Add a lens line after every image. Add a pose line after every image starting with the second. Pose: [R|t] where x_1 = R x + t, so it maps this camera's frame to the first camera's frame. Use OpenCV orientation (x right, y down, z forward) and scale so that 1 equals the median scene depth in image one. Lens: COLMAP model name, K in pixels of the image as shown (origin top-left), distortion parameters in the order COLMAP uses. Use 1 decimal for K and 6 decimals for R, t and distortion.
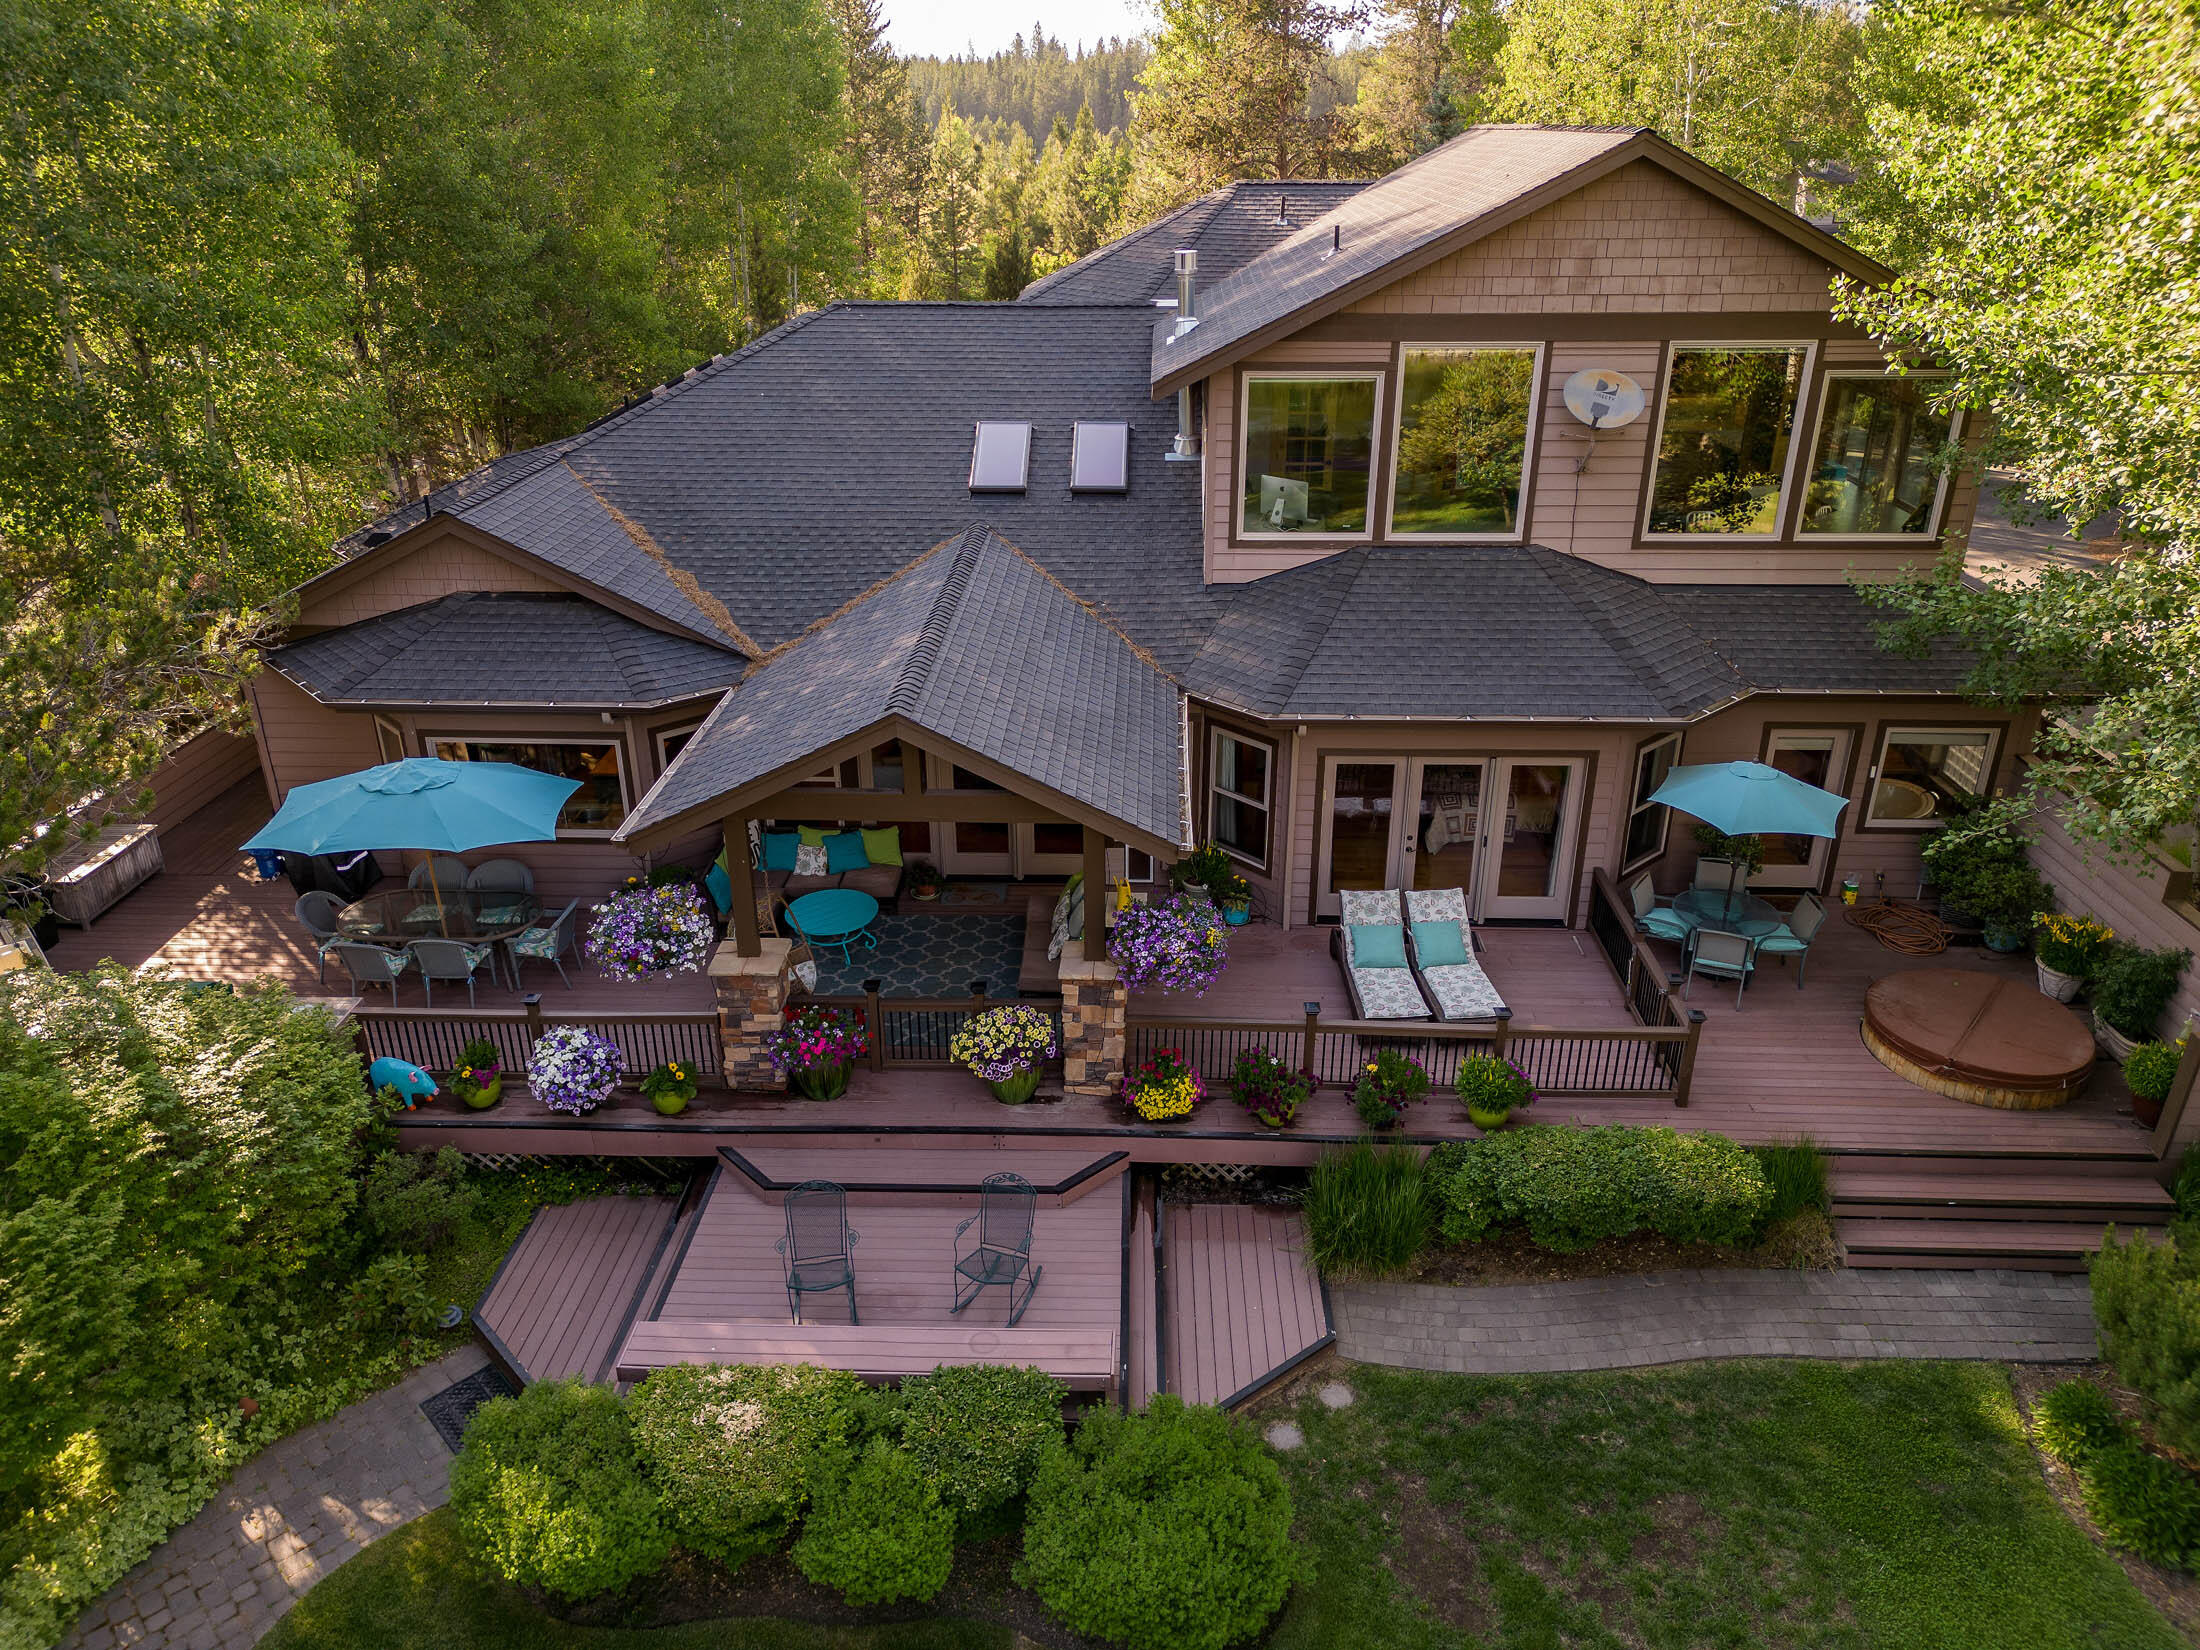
lens RADIAL K [[1549.4, 0, 1100.0], [0, 1549.4, 825.0], [0, 0, 1]] dist [0.086918, -0.097023]
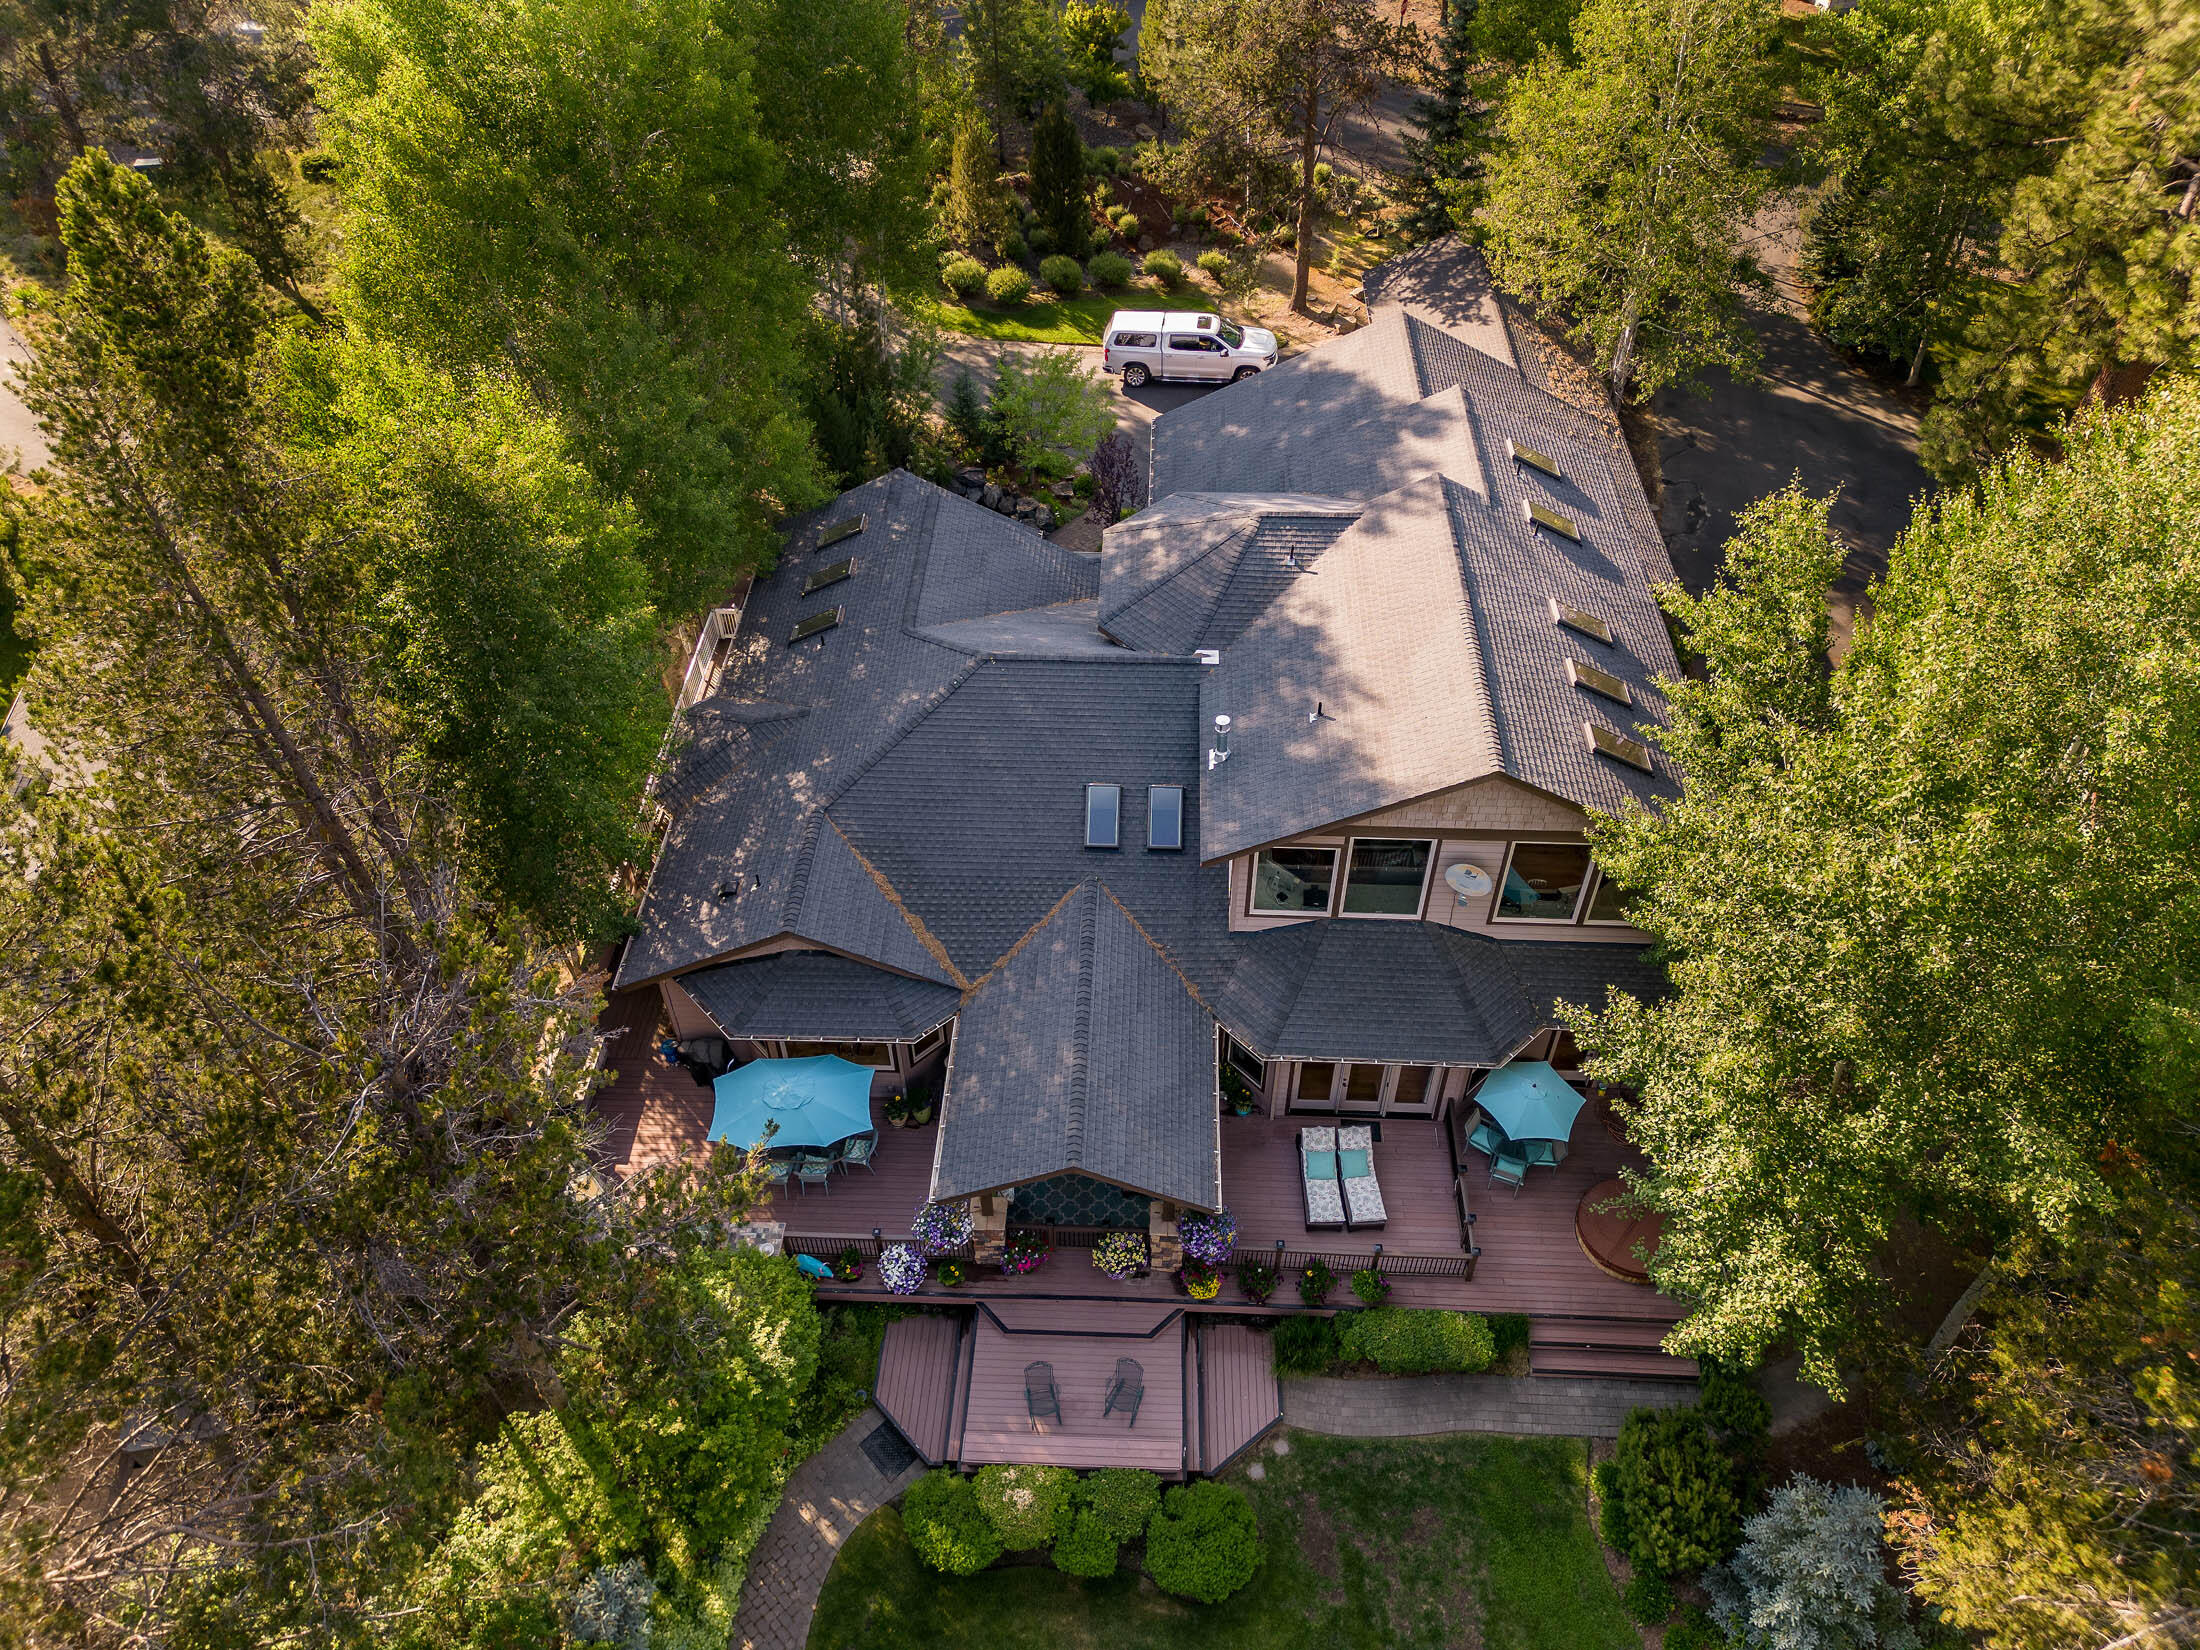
lens RADIAL K [[1549.4, 0, 1100.0], [0, 1549.4, 825.0], [0, 0, 1]] dist [0.086918, -0.097023]
pose [[0.999978, 0.001106, -0.006587, -0.080194], [0.001254, 0.937596, 0.347726, -1.109659], [0.006560, -0.347726, 0.937573, -0.681864]]
